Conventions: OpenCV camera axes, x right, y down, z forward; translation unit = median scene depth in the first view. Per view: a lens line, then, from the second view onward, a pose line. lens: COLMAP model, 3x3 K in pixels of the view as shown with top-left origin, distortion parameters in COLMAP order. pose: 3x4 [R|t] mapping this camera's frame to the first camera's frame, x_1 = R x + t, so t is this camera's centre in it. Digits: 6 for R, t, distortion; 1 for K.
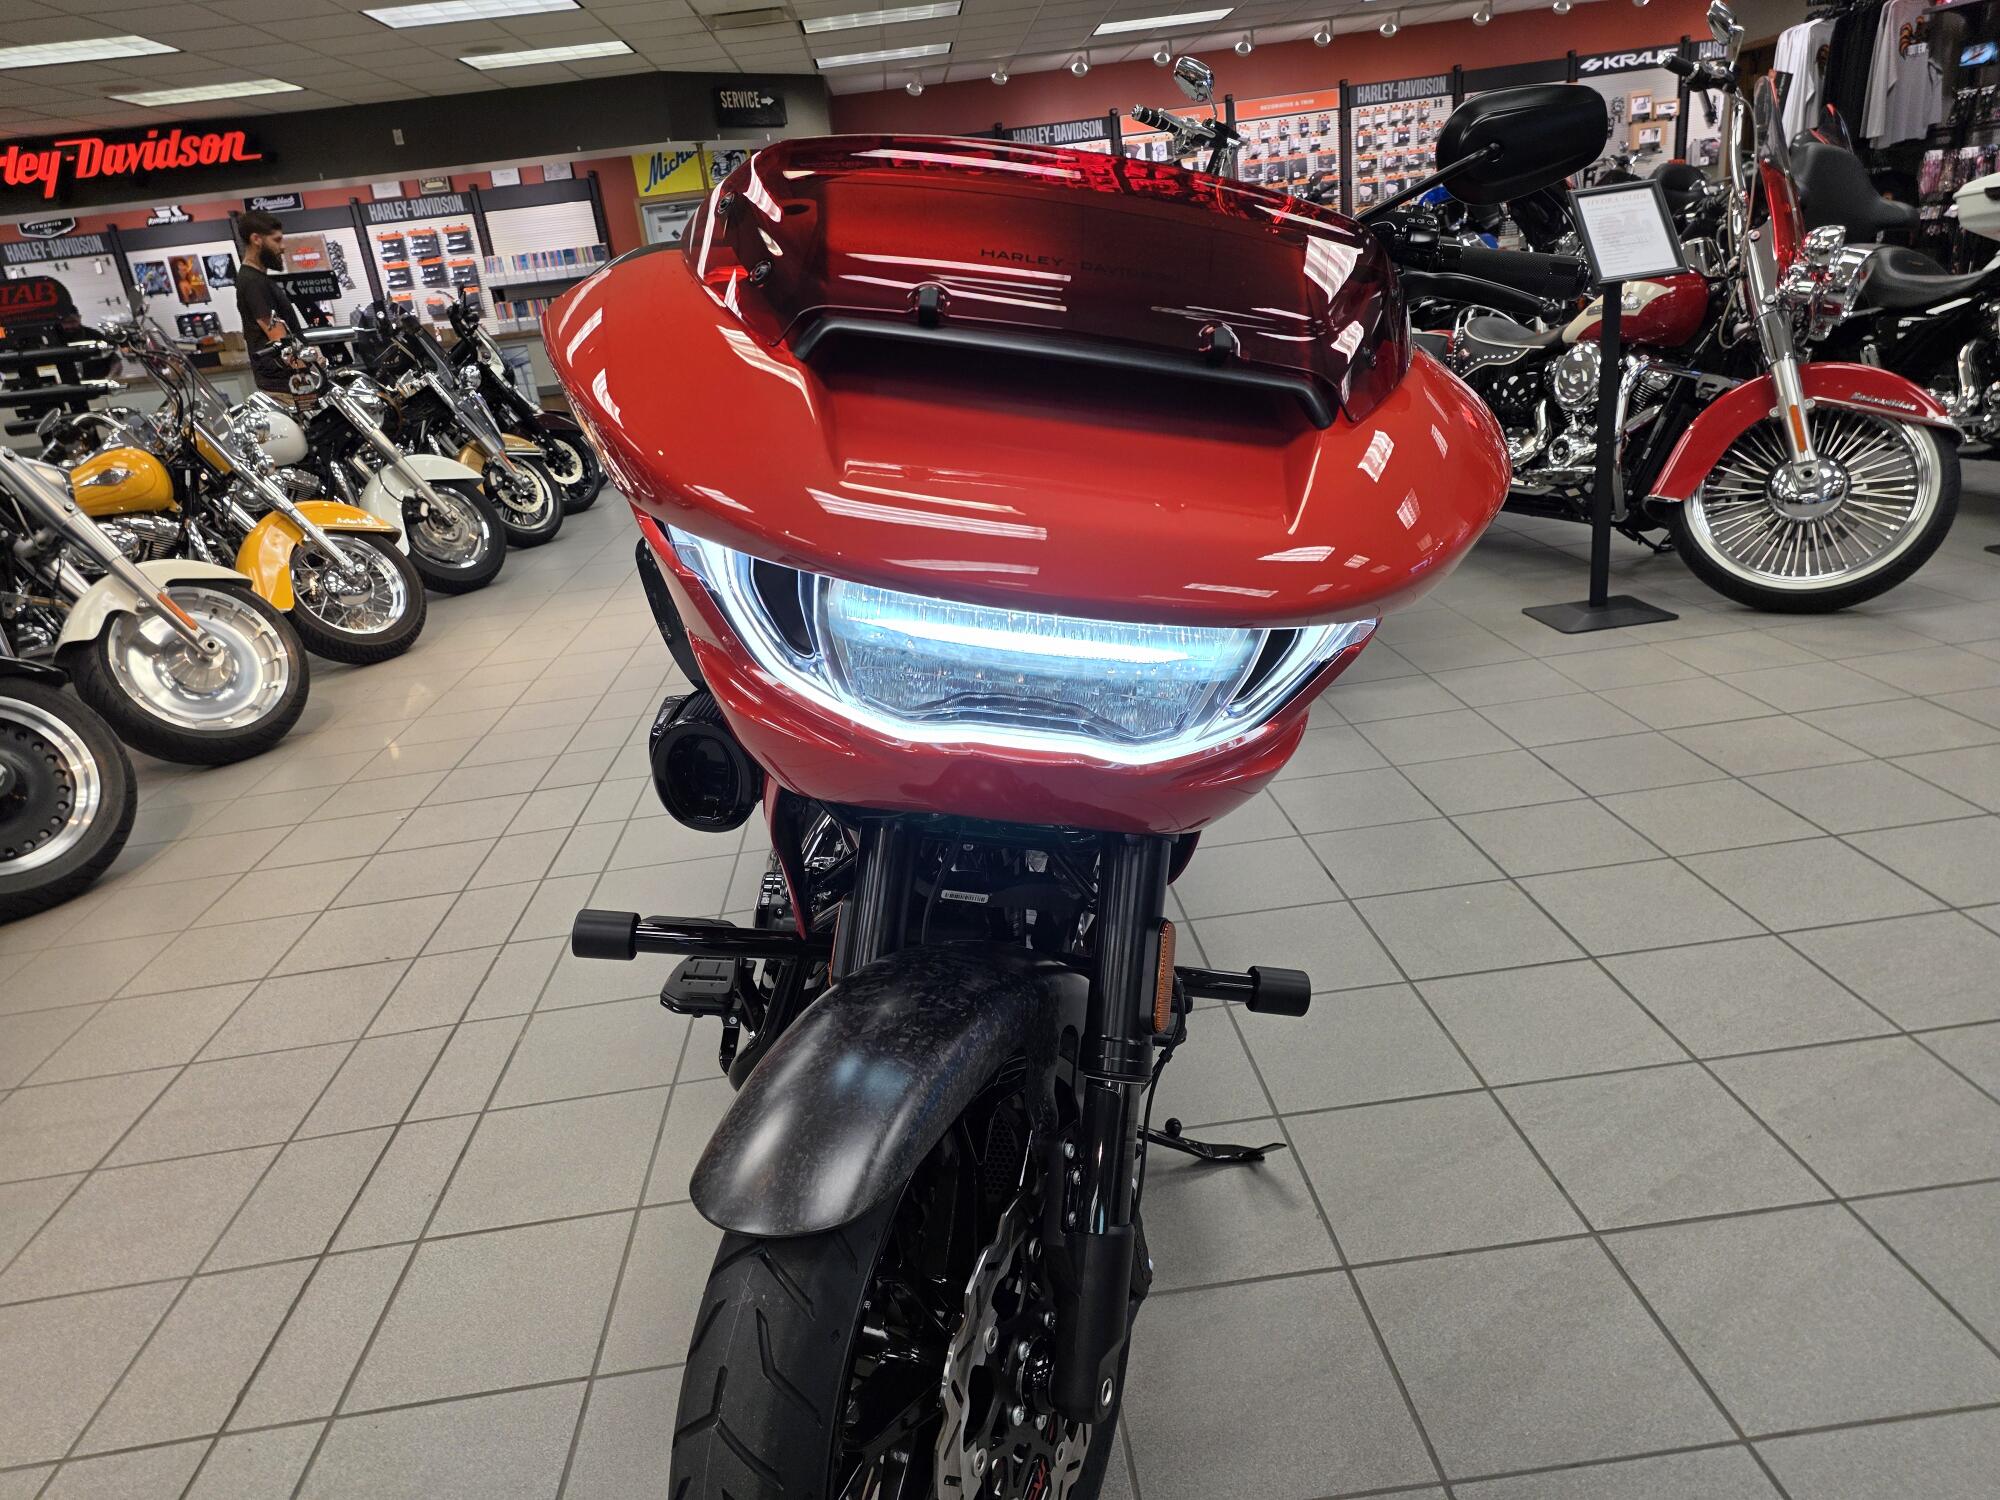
lens RADIAL K [[1328.5, 0, 996.4], [0, 1328.5, 745.6], [0, 0, 1]] dist [0.044282, -0.020948]
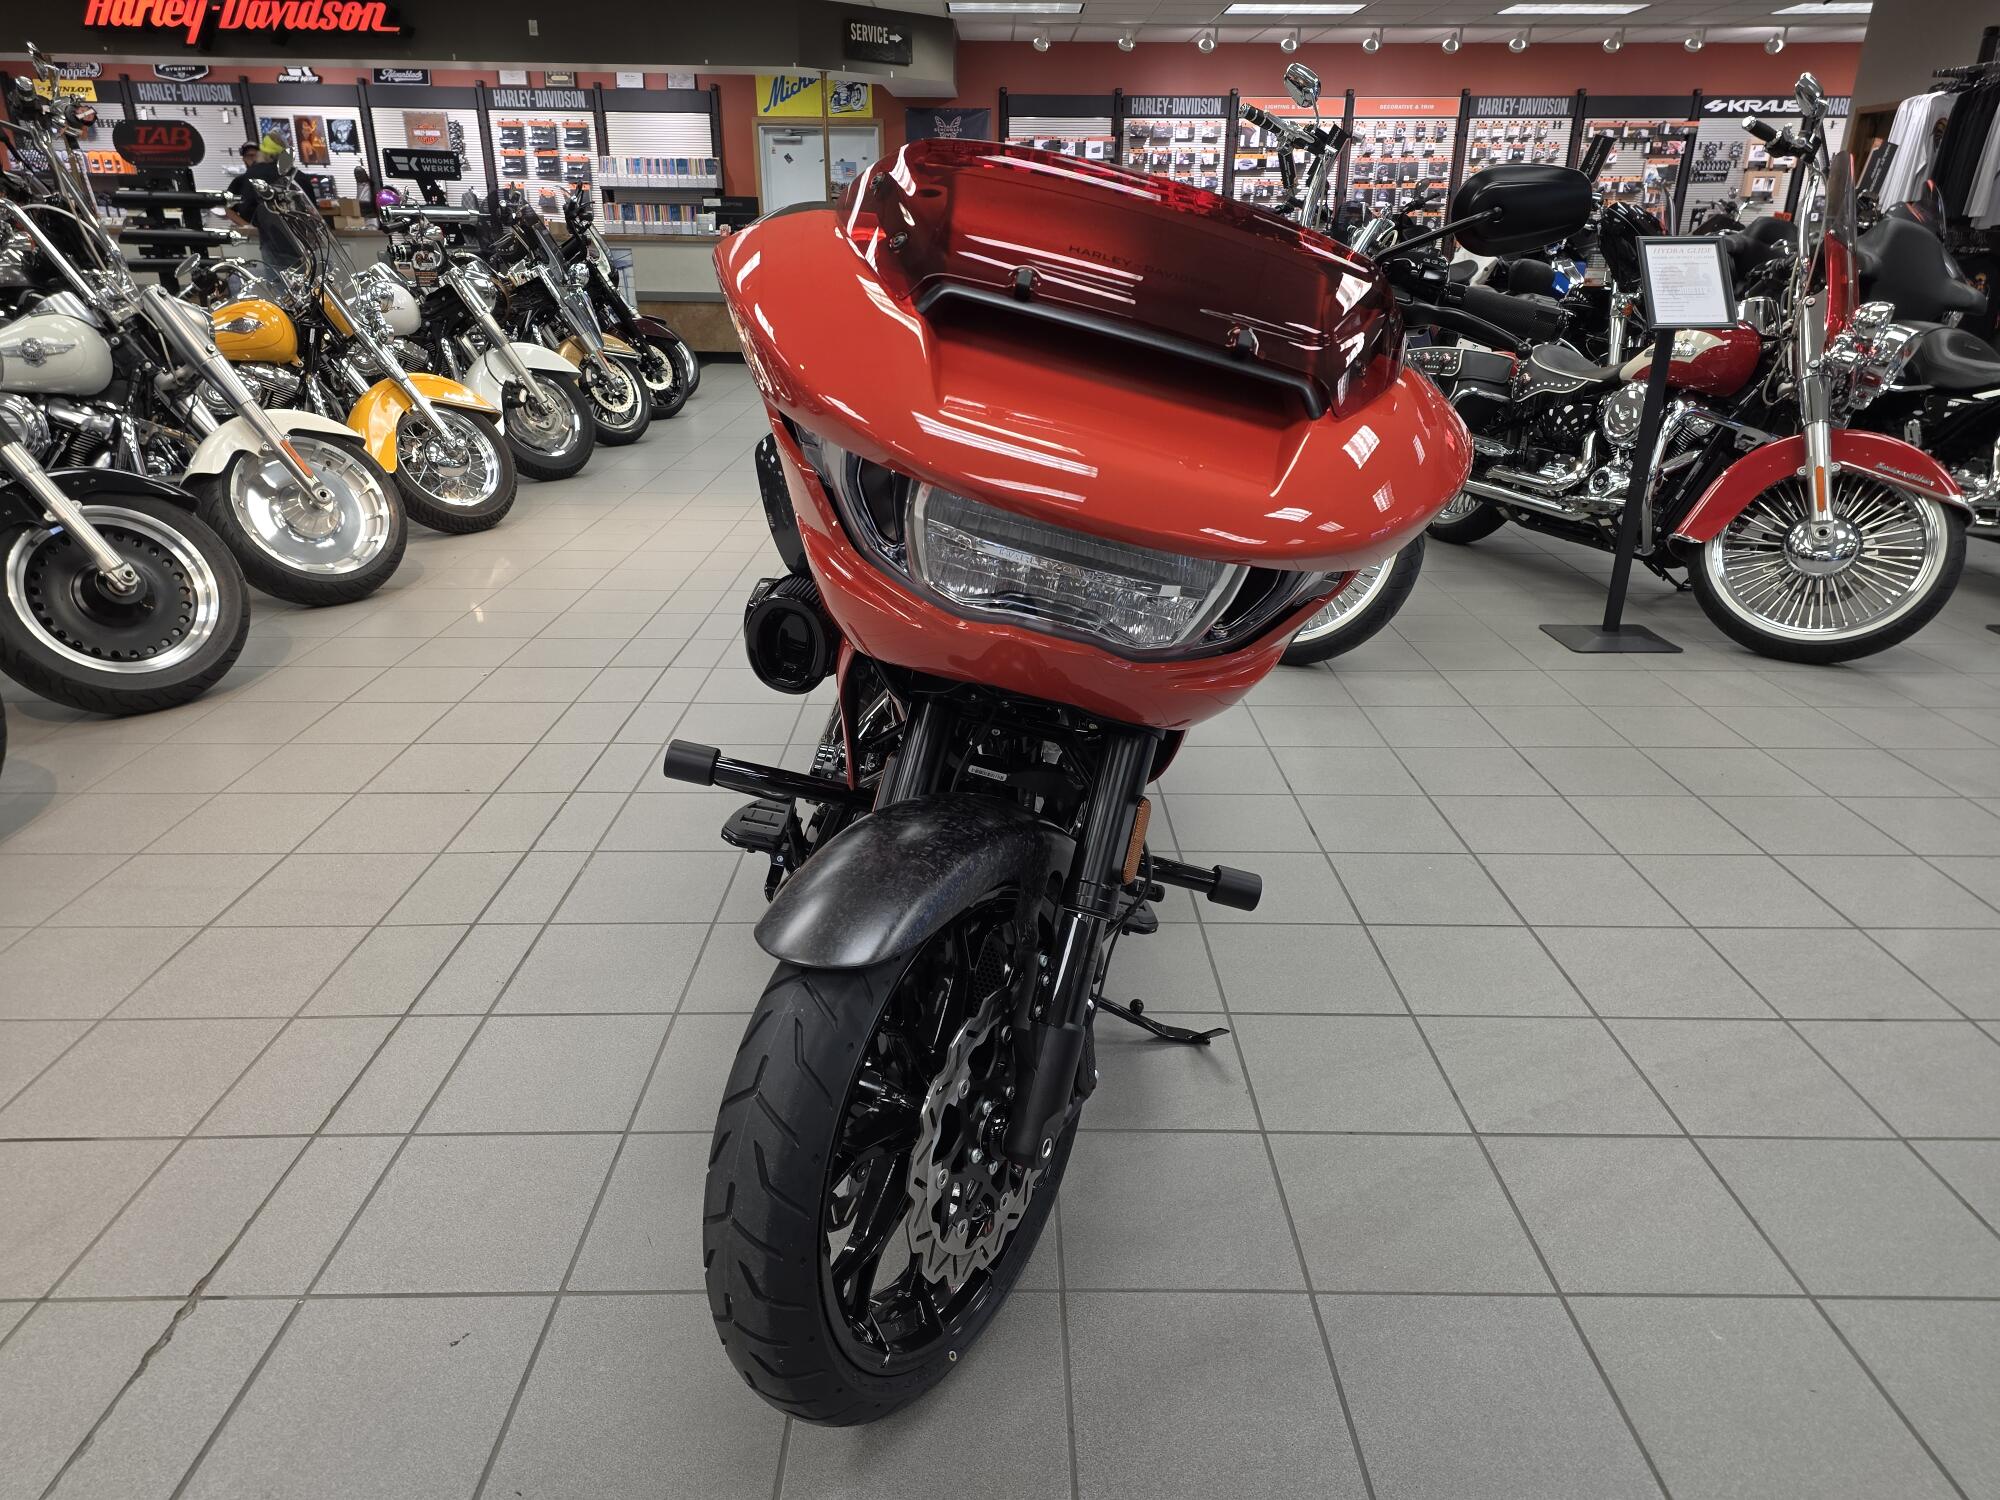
lens RADIAL K [[1320.6, 0, 1010.7], [0, 1320.6, 744.0], [0, 0, 1]] dist [0.054403, -0.030882]
pose [[0.990670, 0.135641, -0.013234, 0.002539], [-0.135205, 0.990376, 0.029587, 0.013497], [0.017120, -0.027522, 0.999475, -0.053305]]
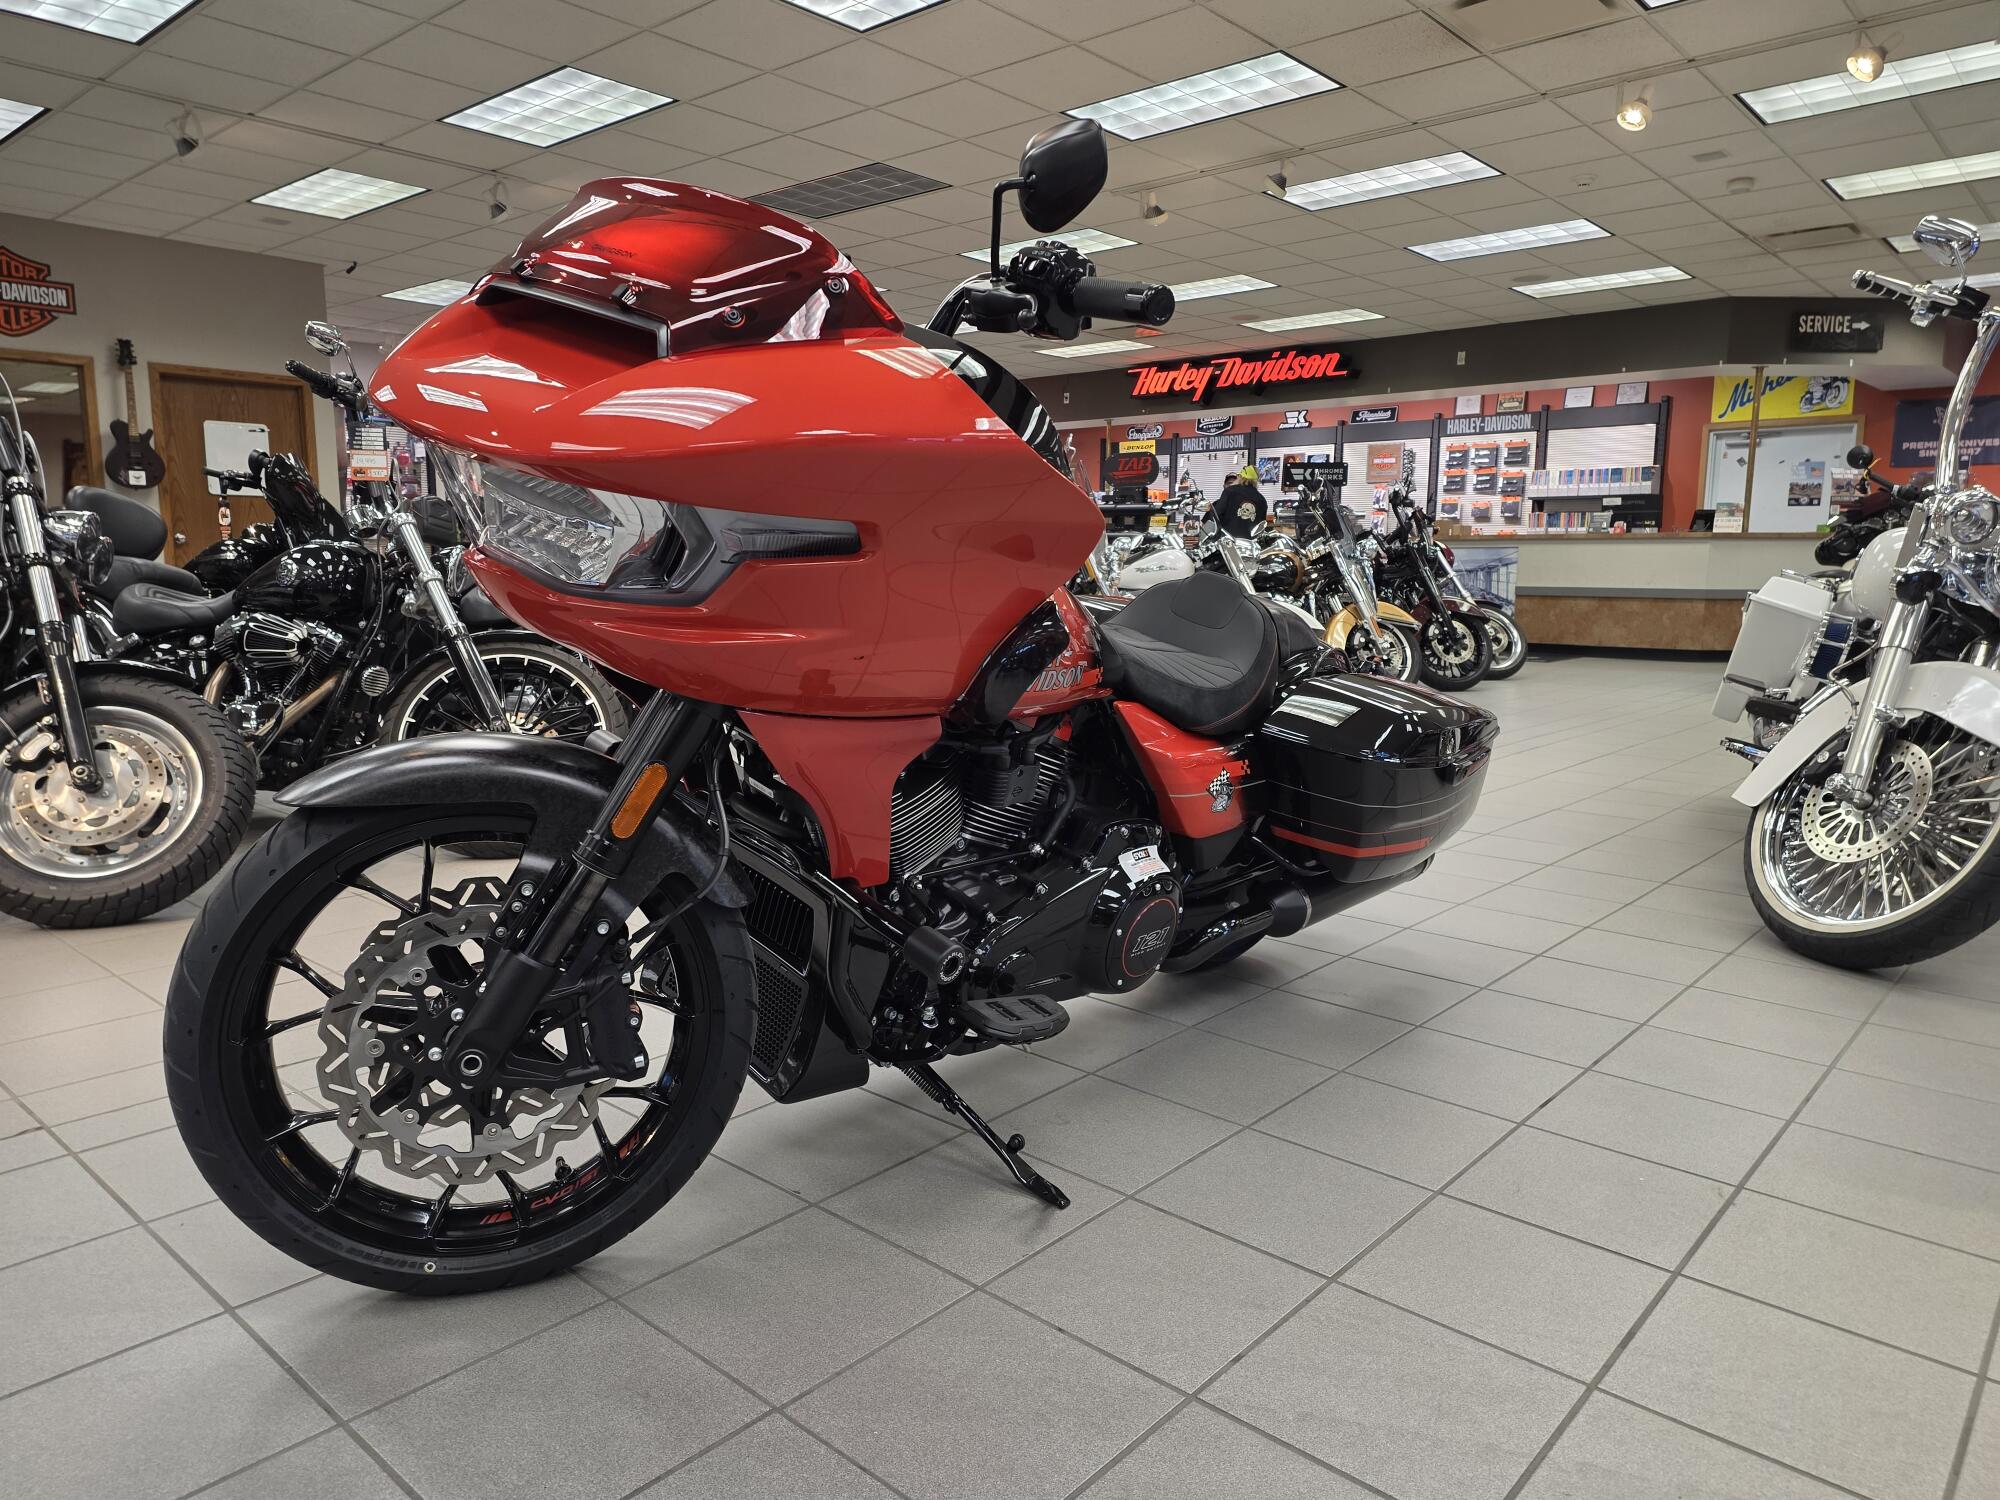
lens RADIAL K [[1333.1, 0, 1020.9], [0, 1333.1, 743.8], [0, 0, 1]] dist [0.049637, -0.034607]
pose [[0.702288, 0.214076, -0.678943, 0.266142], [-0.320613, 0.946630, -0.033158, 0.007934], [0.635609, 0.240964, 0.733442, 0.065086]]
